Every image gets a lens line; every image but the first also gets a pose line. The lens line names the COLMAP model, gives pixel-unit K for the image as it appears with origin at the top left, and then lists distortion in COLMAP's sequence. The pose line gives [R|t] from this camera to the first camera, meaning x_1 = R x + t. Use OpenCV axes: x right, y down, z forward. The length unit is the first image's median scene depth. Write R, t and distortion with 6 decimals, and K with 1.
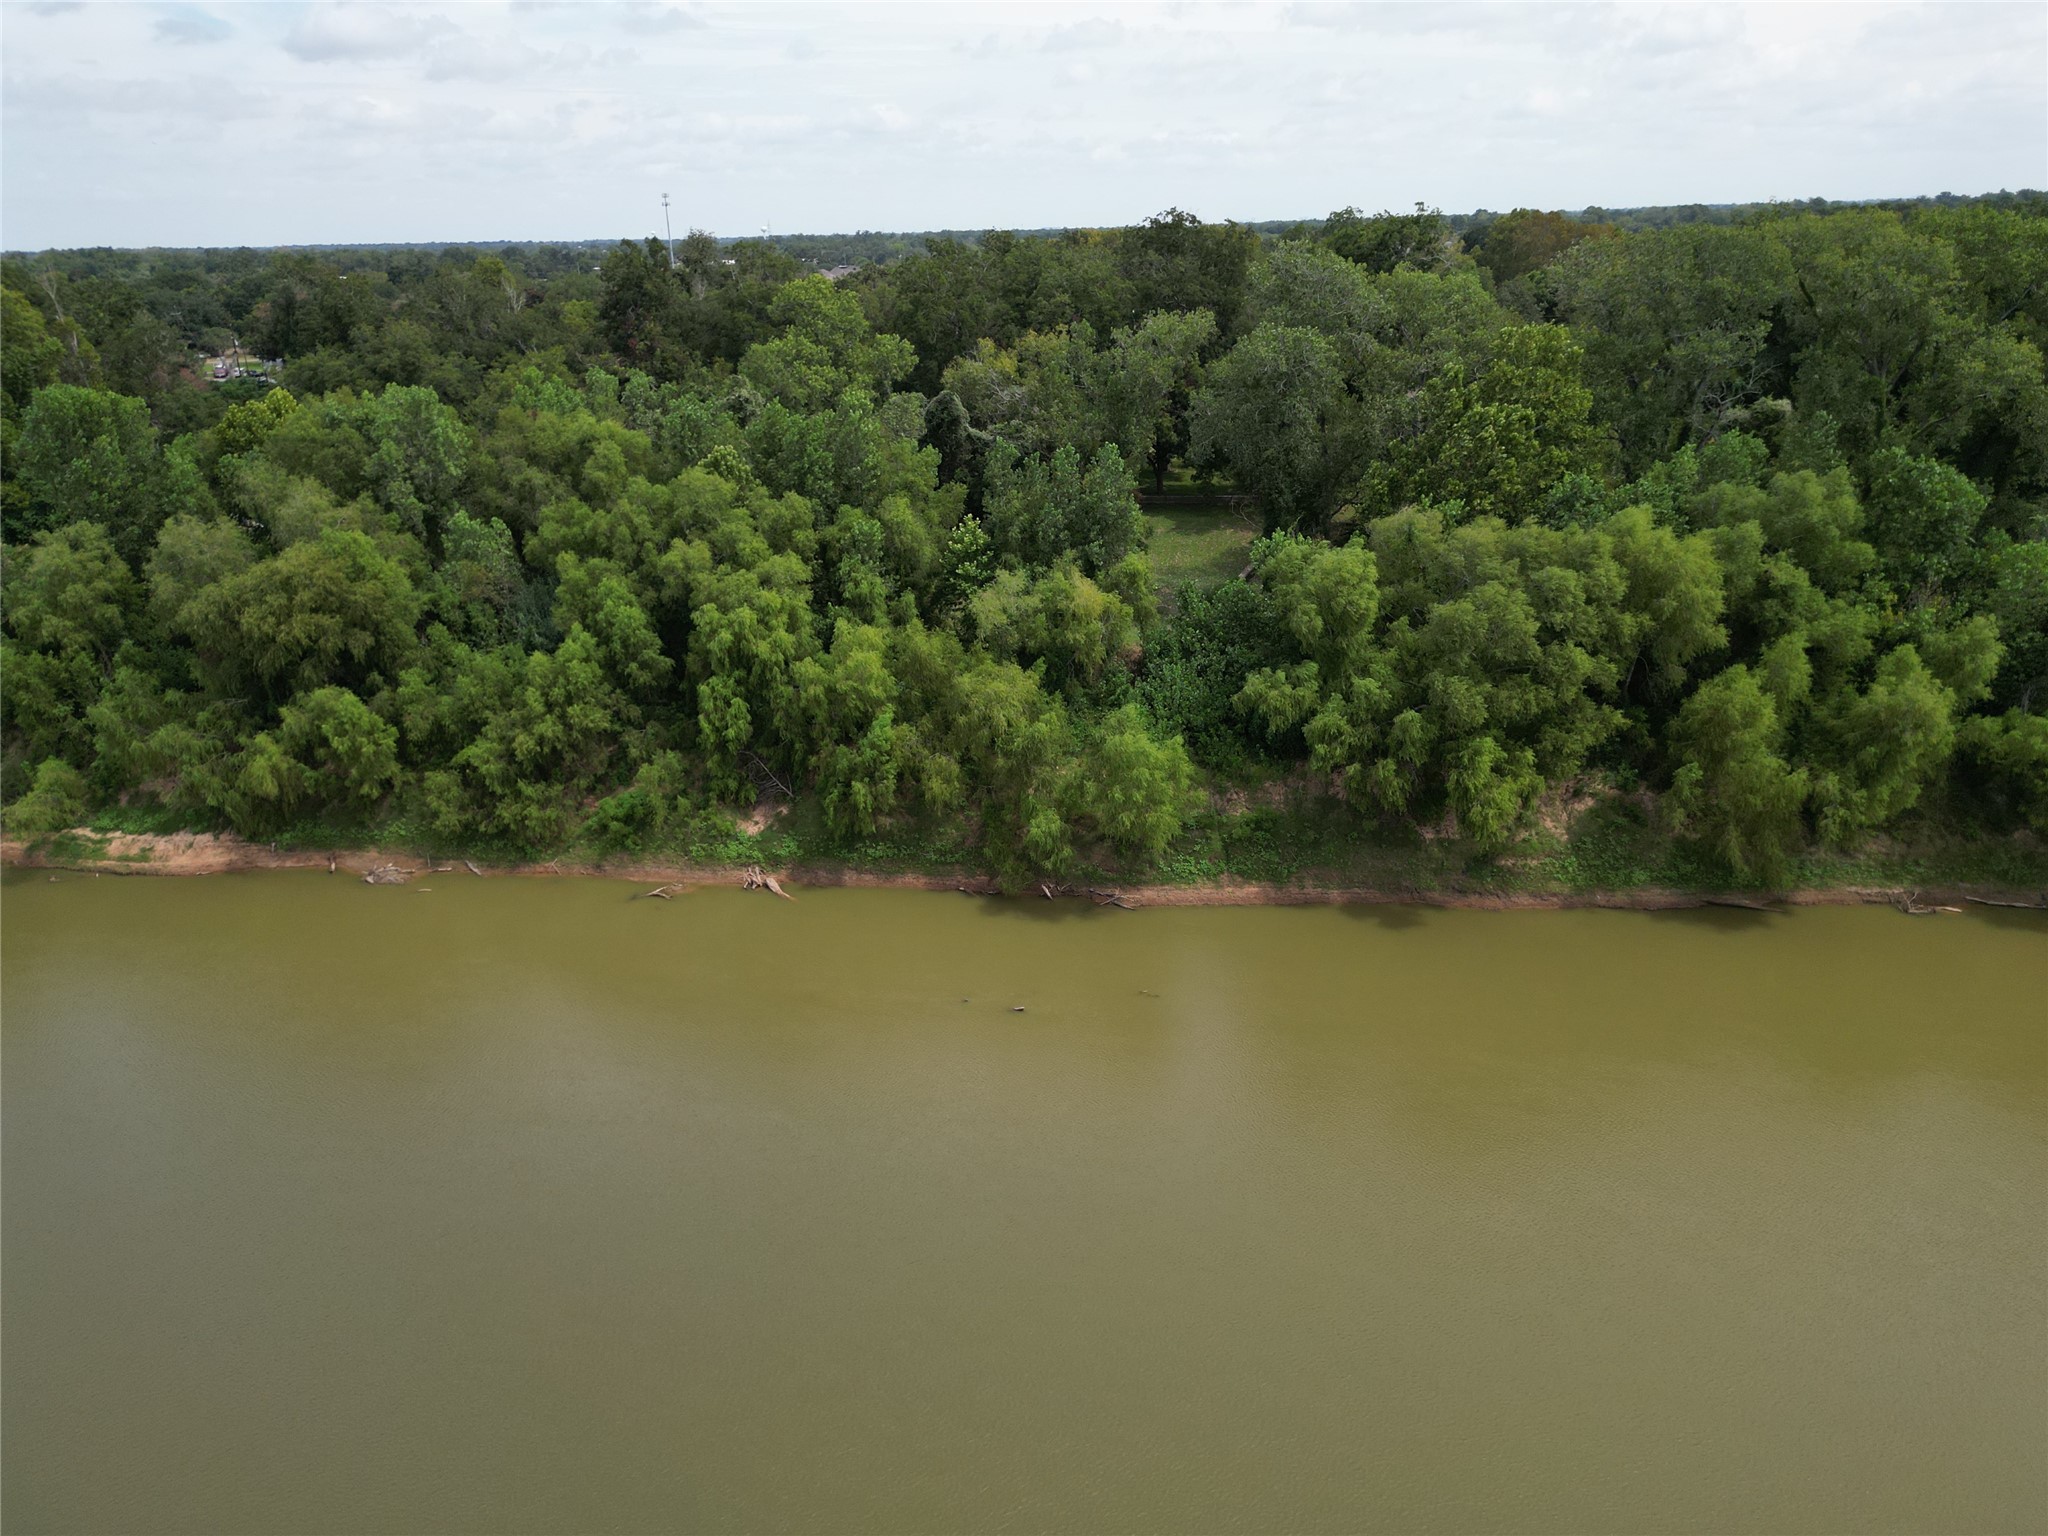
lens RADIAL K [[1456.3, 0, 1024.0], [0, 1456.3, 768.0], [0, 0, 1]] dist [0.003144, -0.059695]
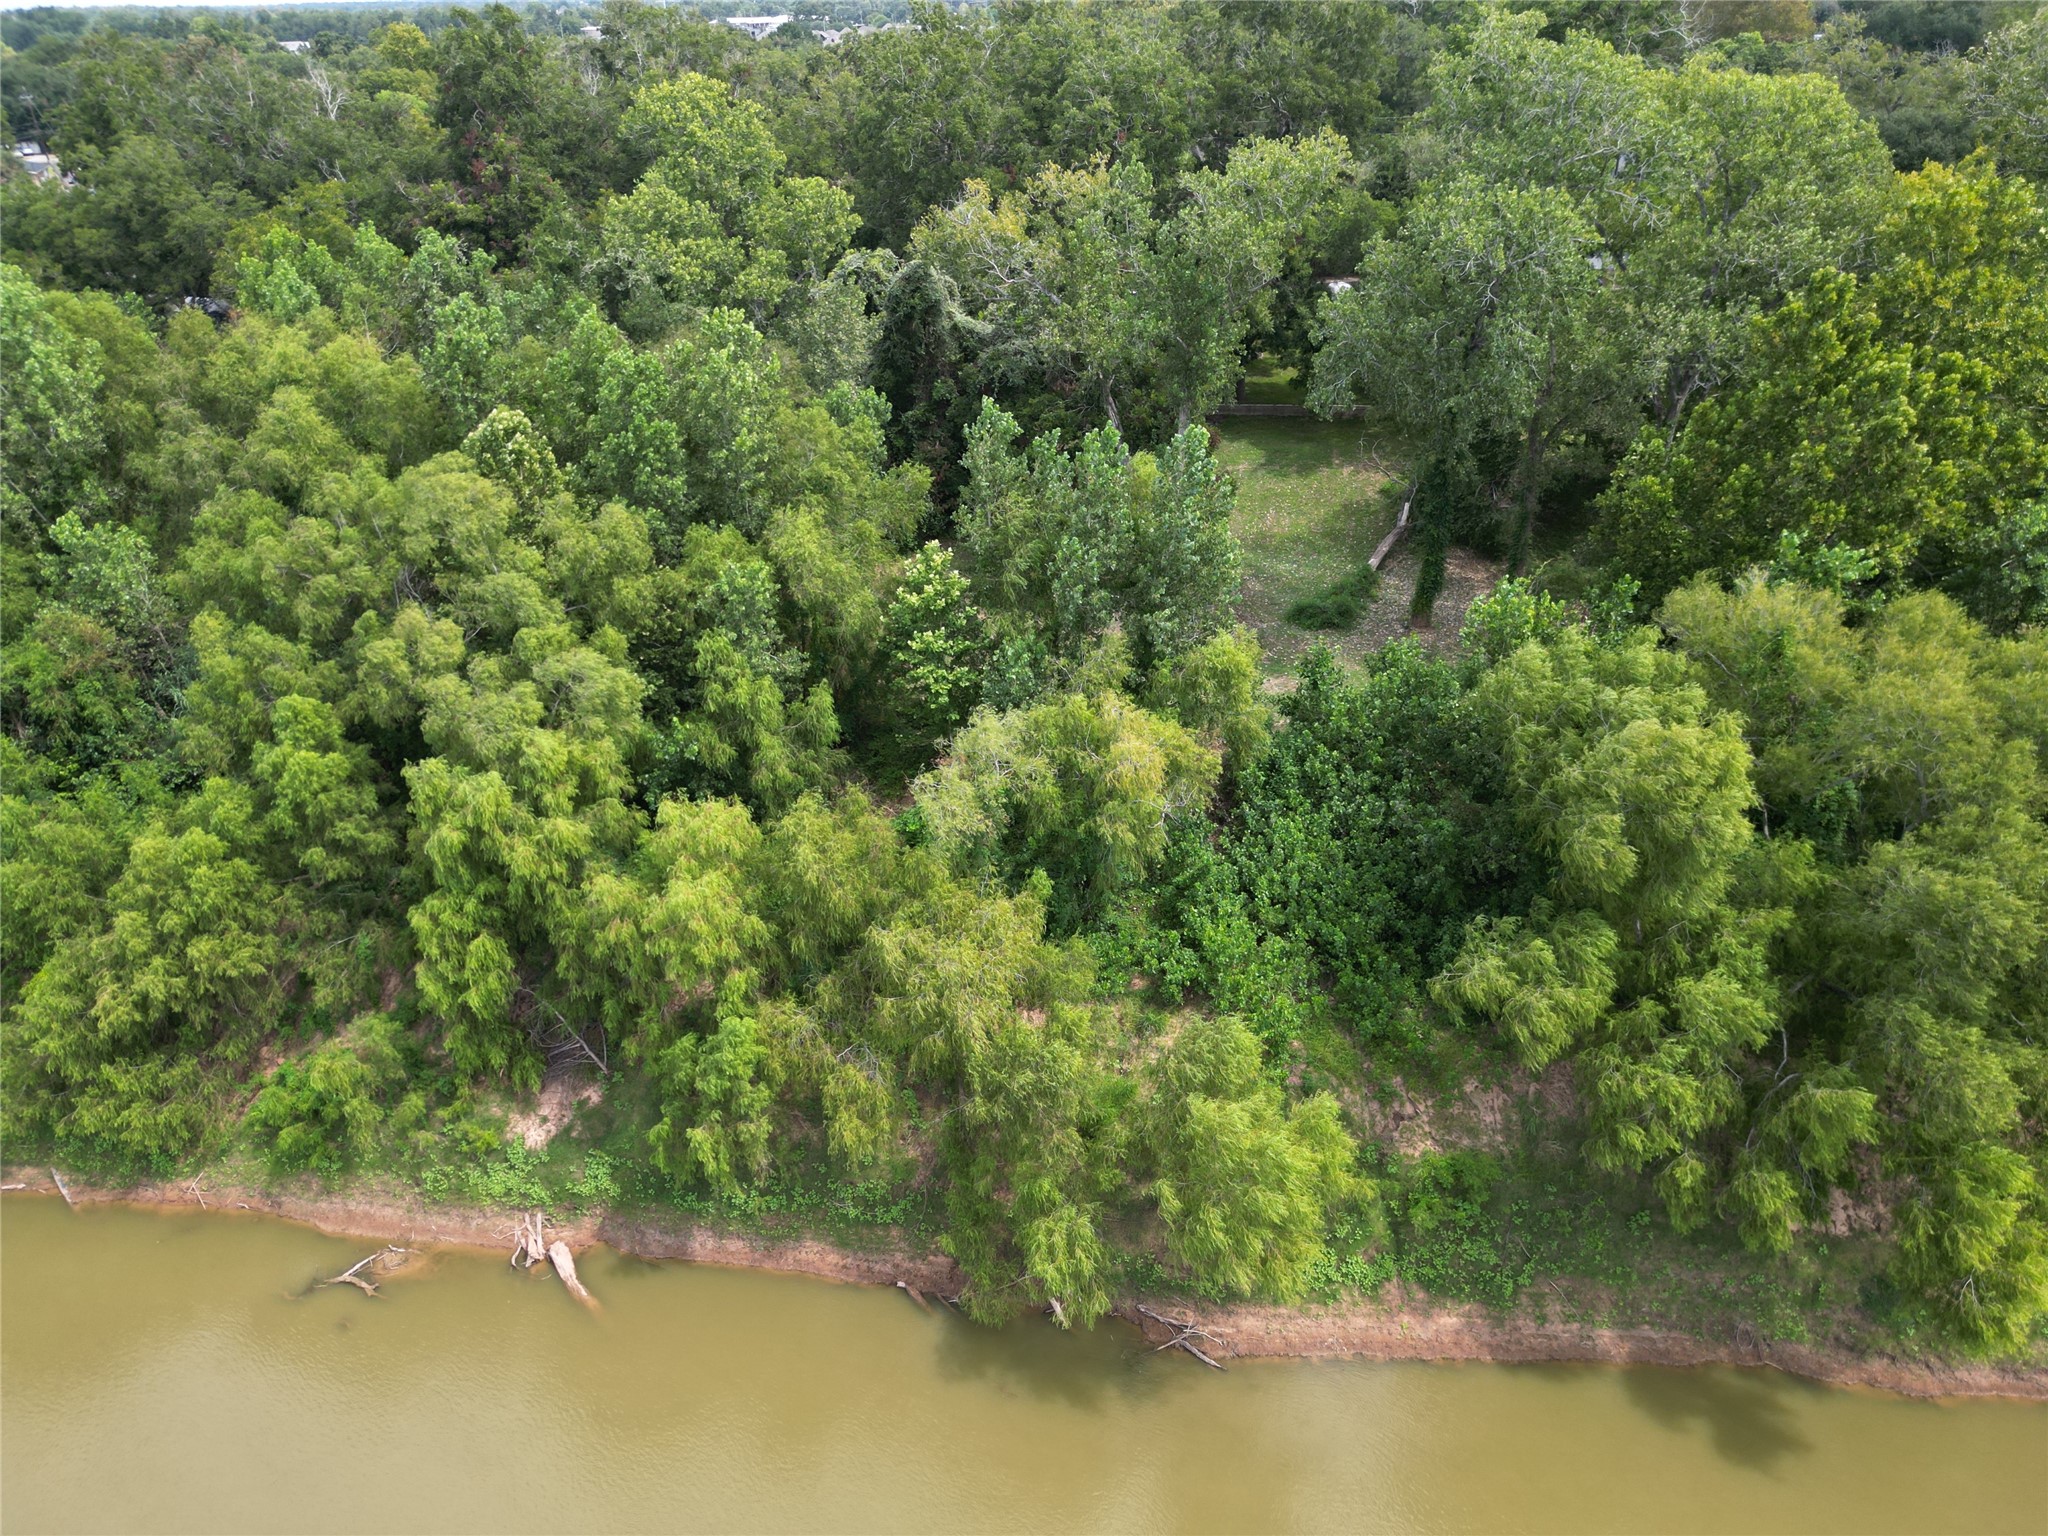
lens RADIAL K [[1409.2, 0, 1028.7], [0, 1409.2, 711.5], [0, 0, 1]] dist [0.024698, -0.051412]
pose [[0.999742, 0.006534, -0.021750, 0.013233], [-0.003805, 0.992376, 0.123189, -0.177708], [0.022389, -0.123074, 0.992145, 0.460312]]
